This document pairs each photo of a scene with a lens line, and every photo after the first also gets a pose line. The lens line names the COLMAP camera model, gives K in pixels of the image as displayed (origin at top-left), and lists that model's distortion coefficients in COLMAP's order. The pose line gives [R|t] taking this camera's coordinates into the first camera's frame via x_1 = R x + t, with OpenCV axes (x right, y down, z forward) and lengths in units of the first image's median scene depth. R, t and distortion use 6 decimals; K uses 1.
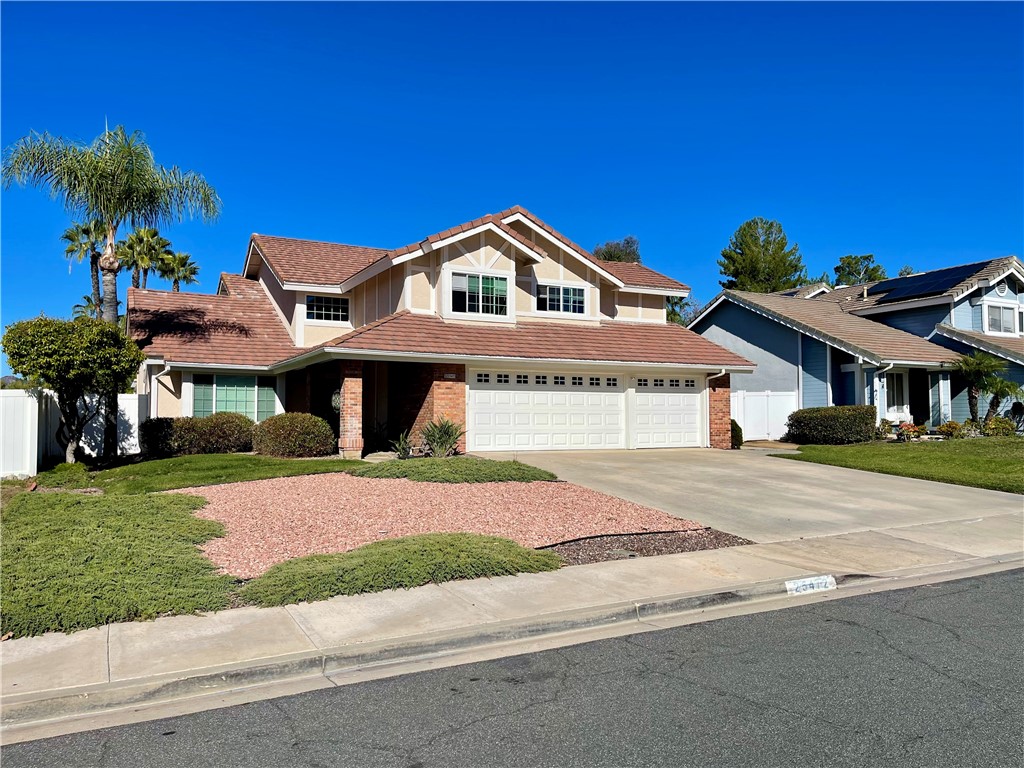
lens RADIAL K [[769.0, 0, 512.0], [0, 769.0, 384.0], [0, 0, 1]] dist [0.036952, -0.004756]
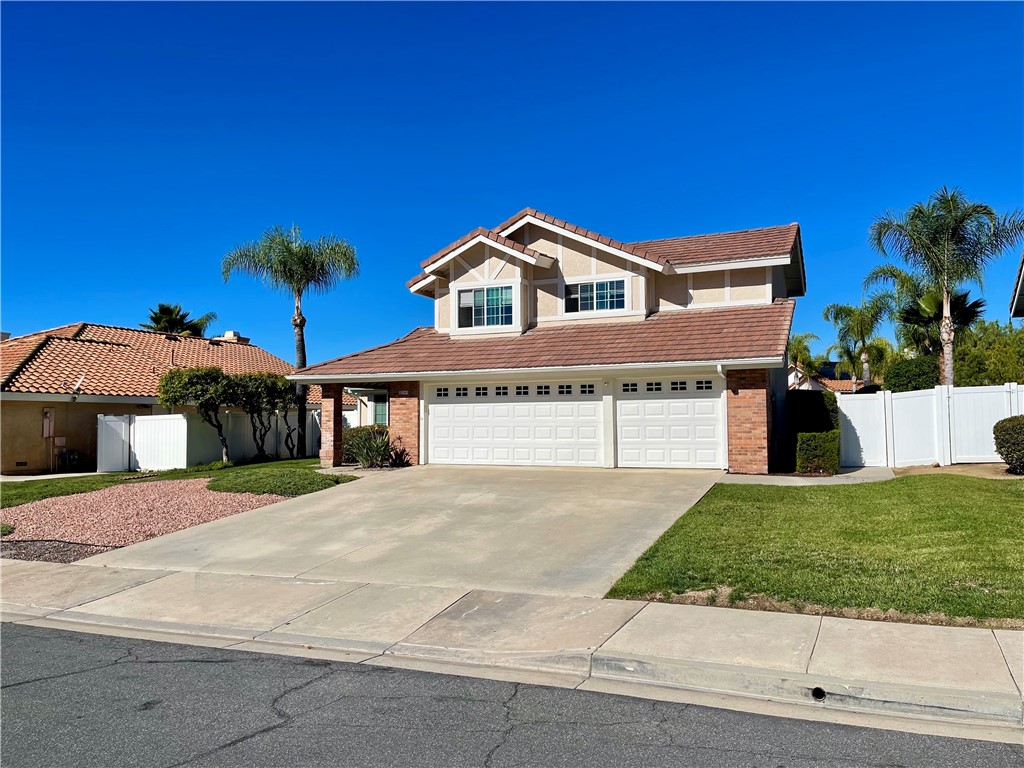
lens RADIAL K [[769.0, 0, 512.0], [0, 769.0, 384.0], [0, 0, 1]] dist [0.036952, -0.004756]
pose [[0.621757, -0.043524, -0.782000, 0.737704], [0.044677, 0.998800, -0.020068, 0.005089], [0.781935, -0.022460, 0.622955, 0.389277]]
